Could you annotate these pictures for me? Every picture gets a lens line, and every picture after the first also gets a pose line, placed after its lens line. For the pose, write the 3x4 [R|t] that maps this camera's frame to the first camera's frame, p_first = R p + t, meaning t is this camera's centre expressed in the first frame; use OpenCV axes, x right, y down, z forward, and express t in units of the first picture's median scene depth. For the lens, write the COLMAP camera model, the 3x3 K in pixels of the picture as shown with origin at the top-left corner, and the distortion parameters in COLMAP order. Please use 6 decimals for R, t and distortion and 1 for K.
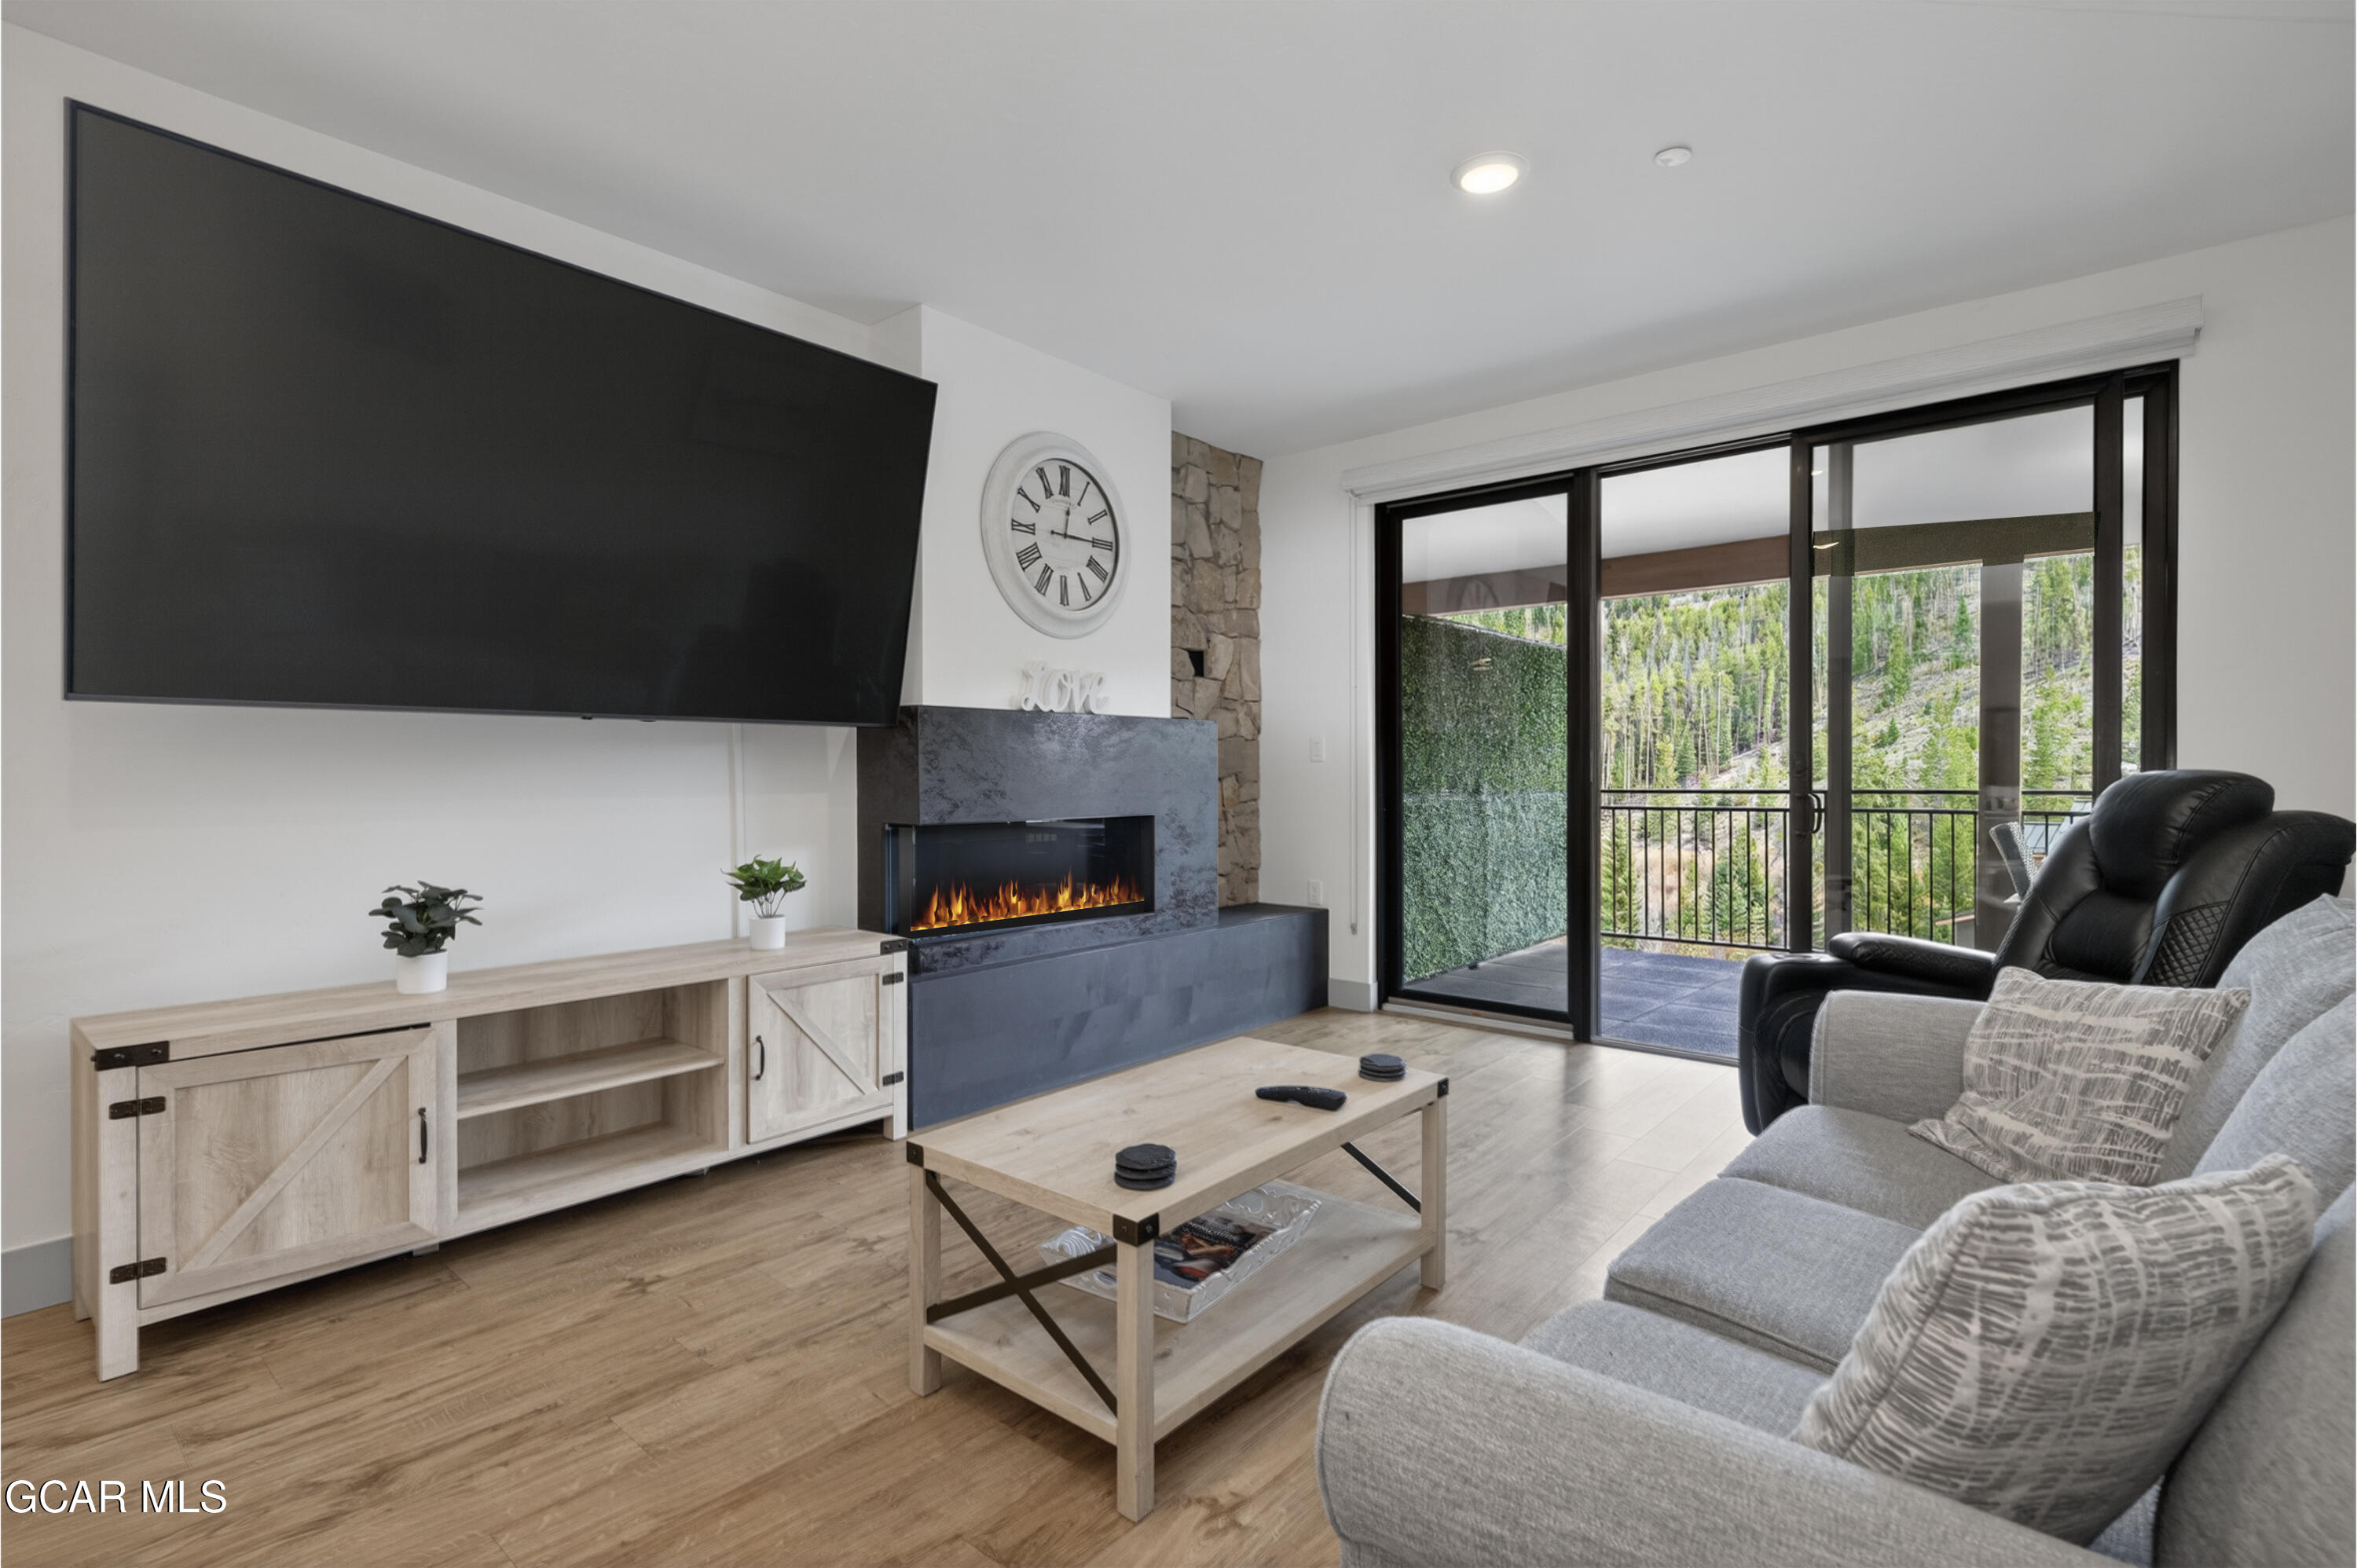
lens RADIAL K [[1099.9, 0, 1178.5], [0, 1099.9, 784.0], [0, 0, 1]] dist [0.002292, 0.000450]
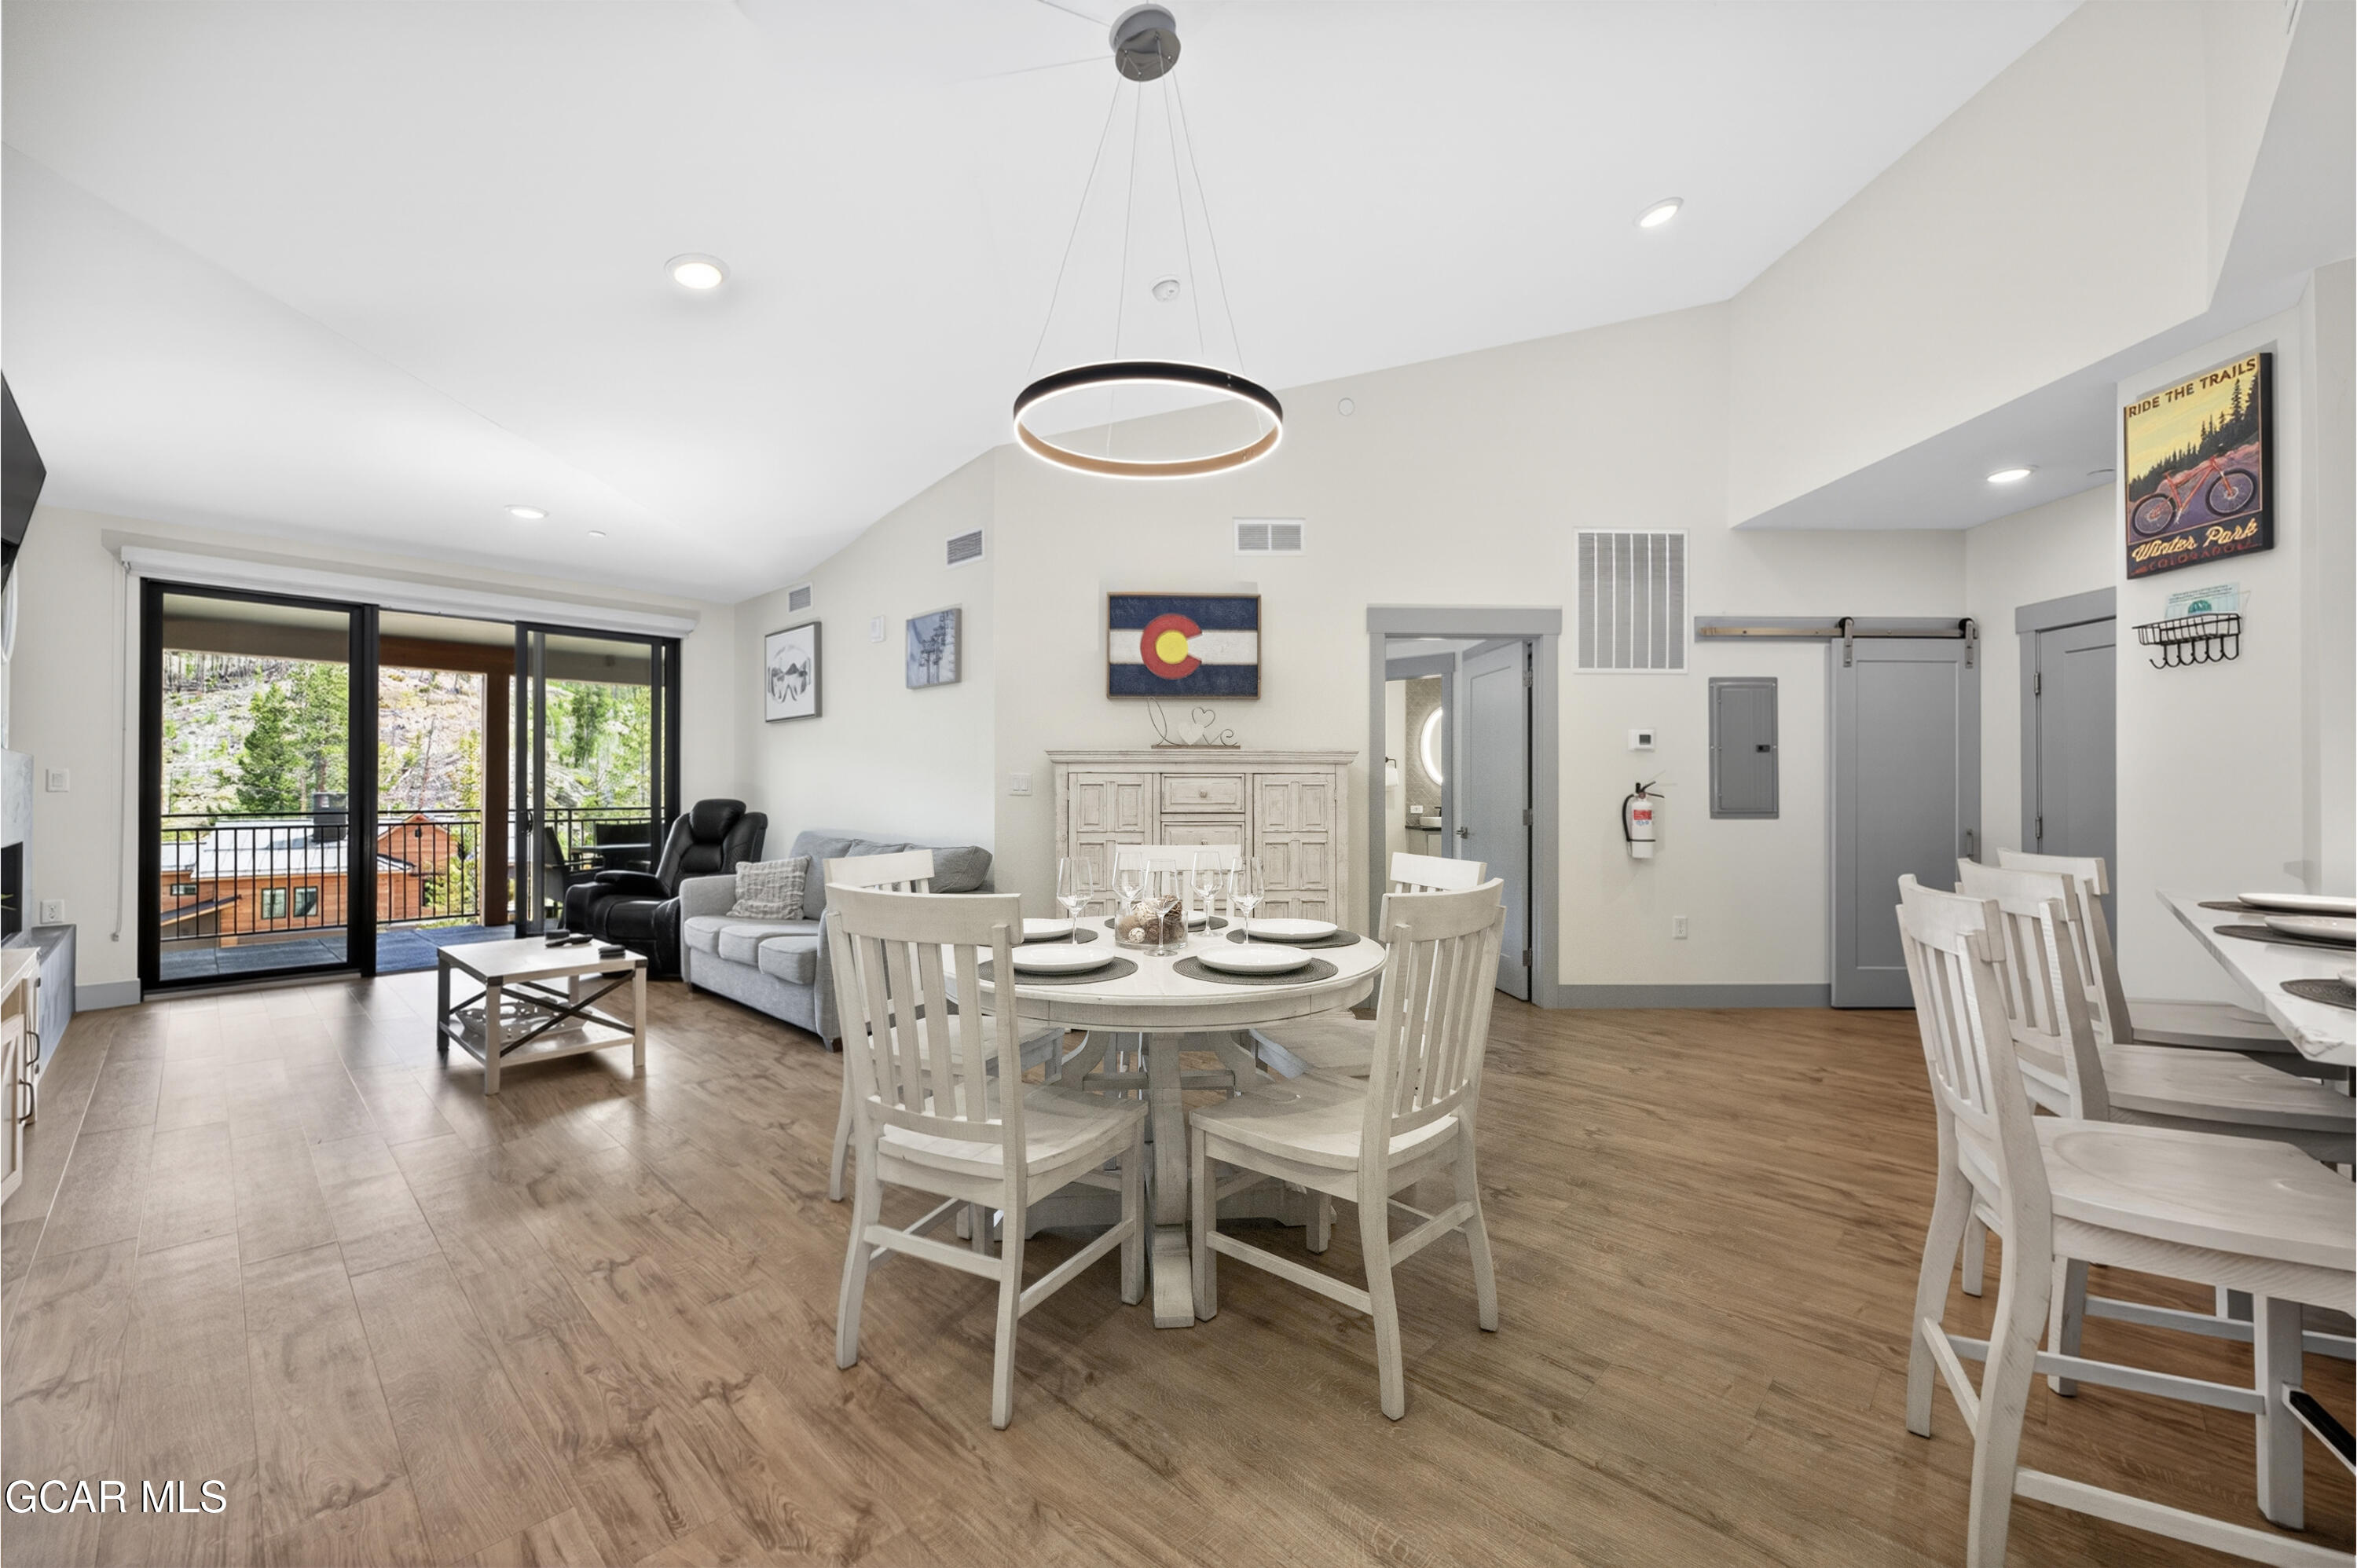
lens RADIAL K [[935.8, 0, 1167.3], [0, 935.8, 789.8], [0, 0, 1]] dist [0.001059, 0.000494]
pose [[0.071530, 0.008059, 0.997406, -1.045312], [0.009393, 0.999918, -0.008753, -0.004201], [-0.997394, 0.009995, 0.071448, -0.235655]]
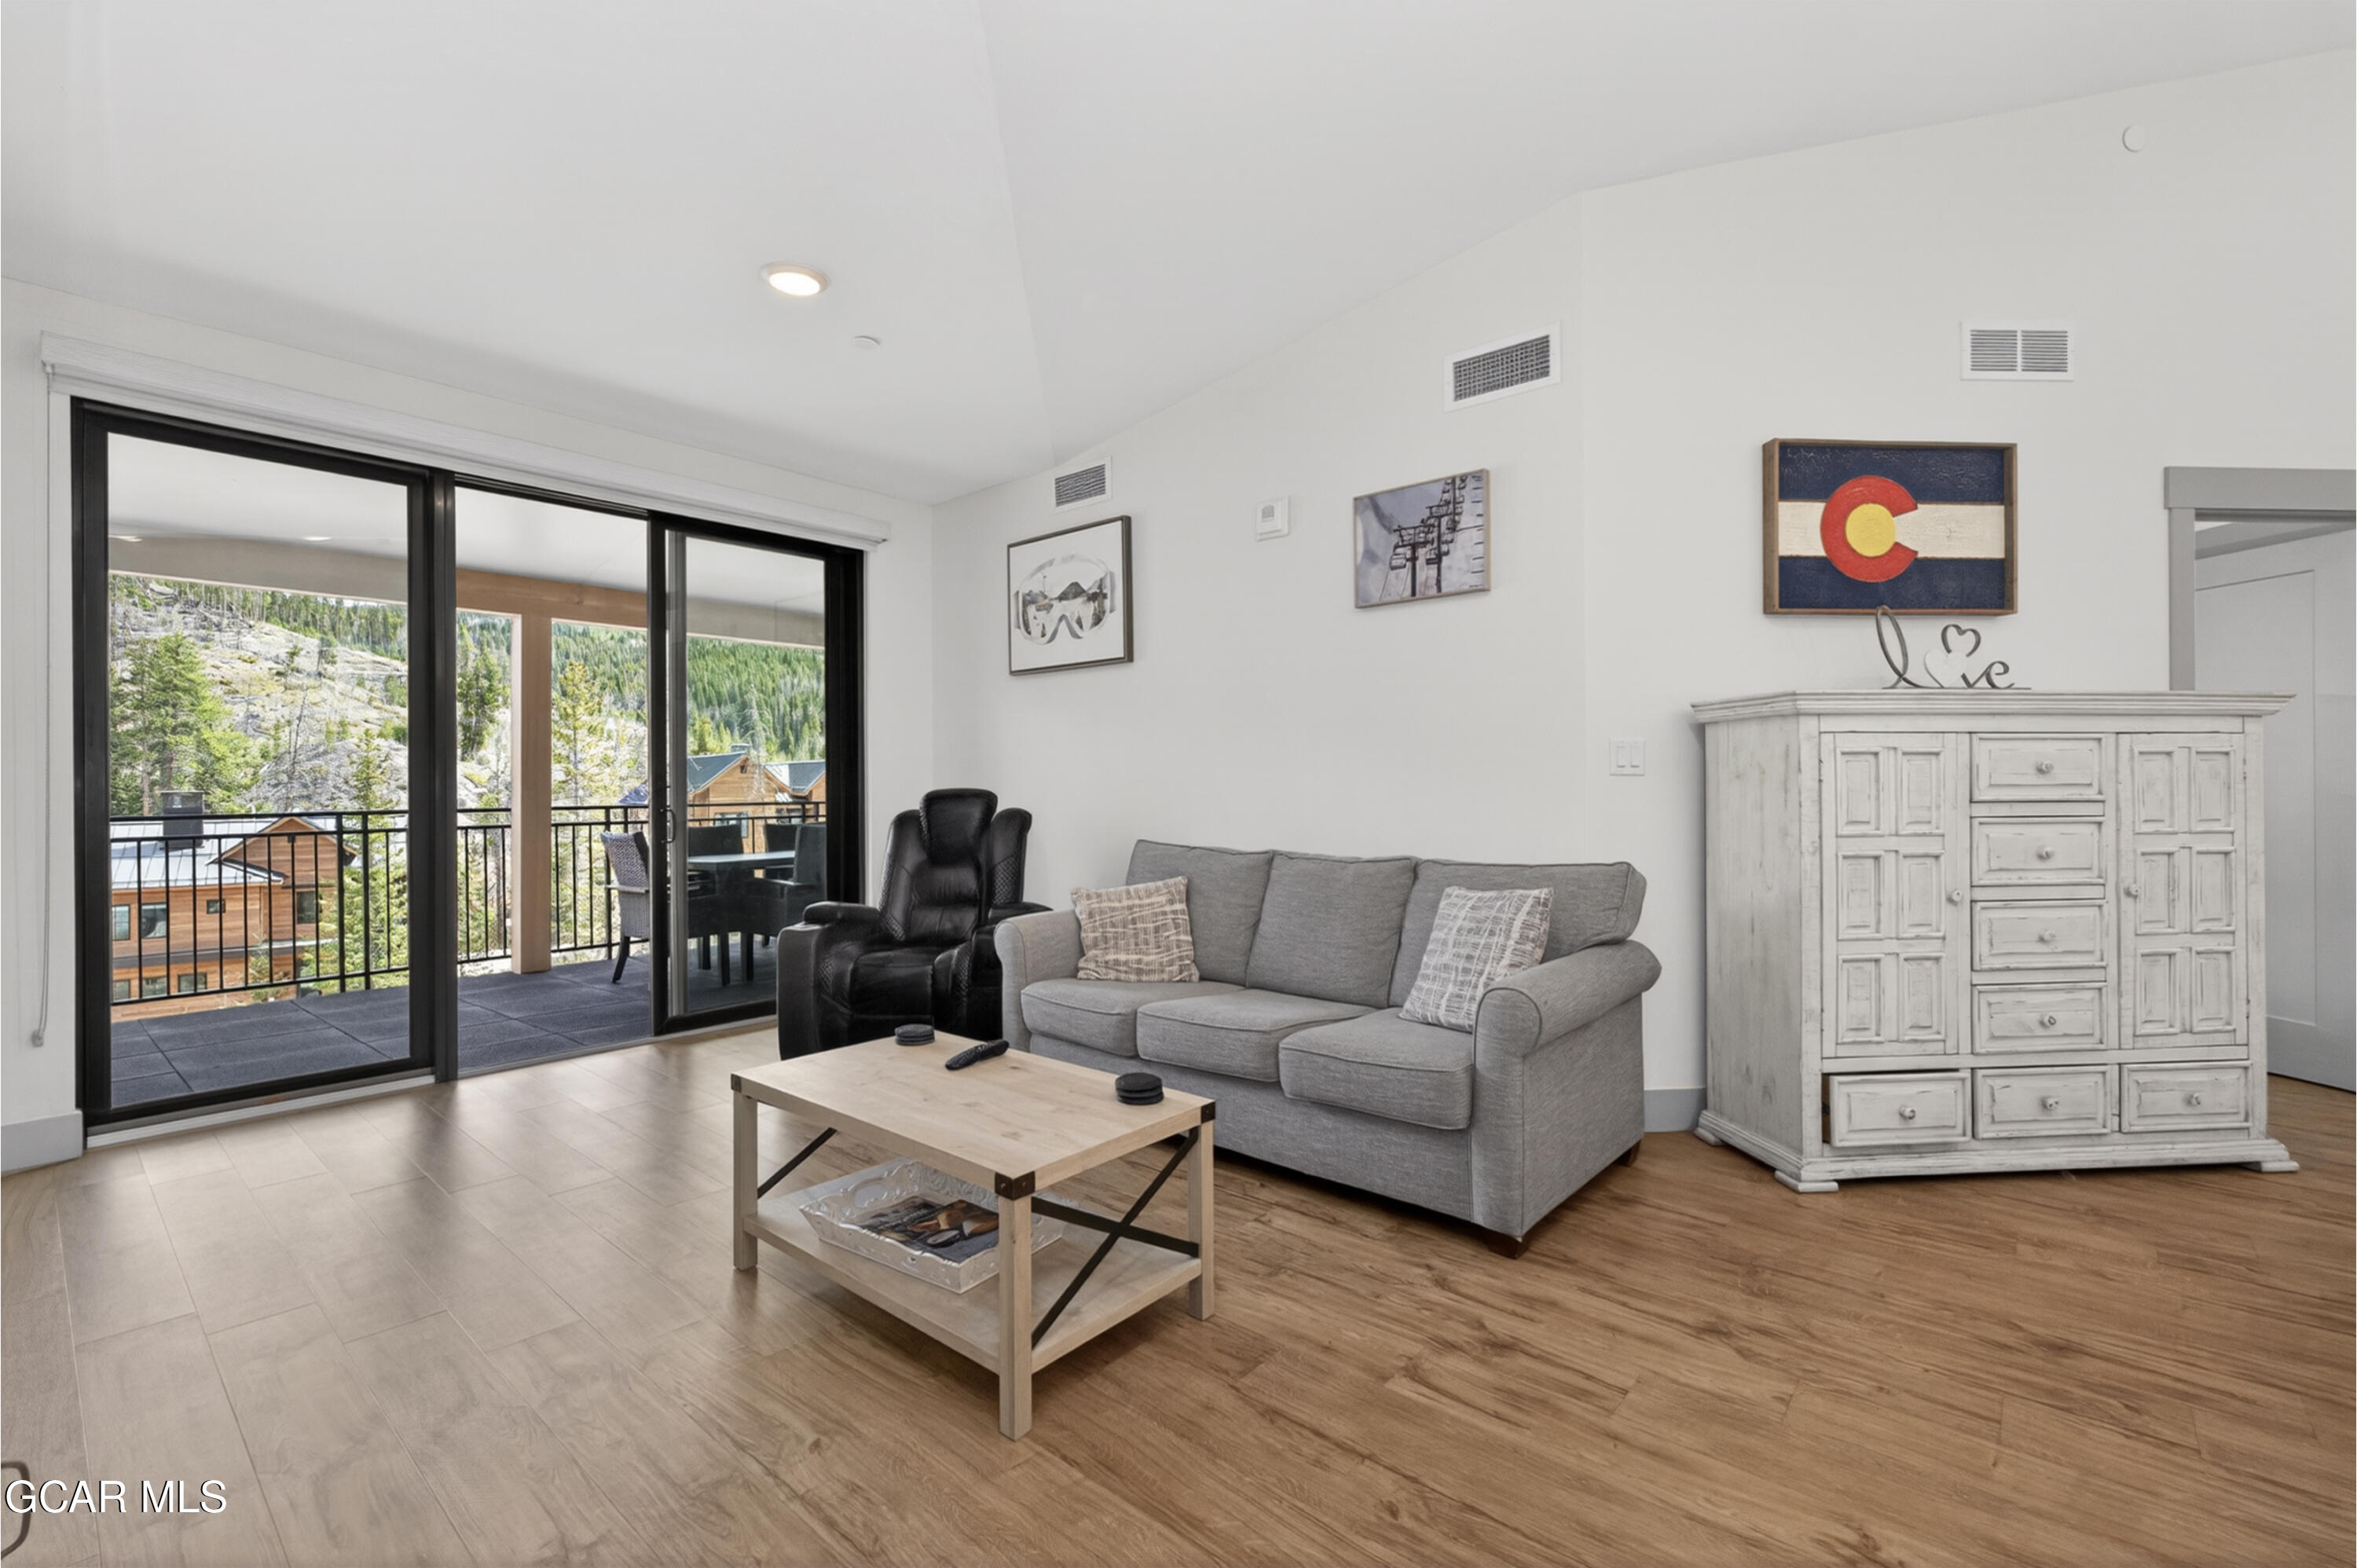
lens RADIAL K [[1011.4, 0, 1178.5], [0, 1011.4, 784.0], [0, 0, 1]] dist [0.000492, 0.000327]
pose [[0.013847, 0.005356, 0.999890, -0.596951], [0.017211, 0.999836, -0.005594, -0.004273], [-0.999756, 0.017287, 0.013752, 0.446739]]
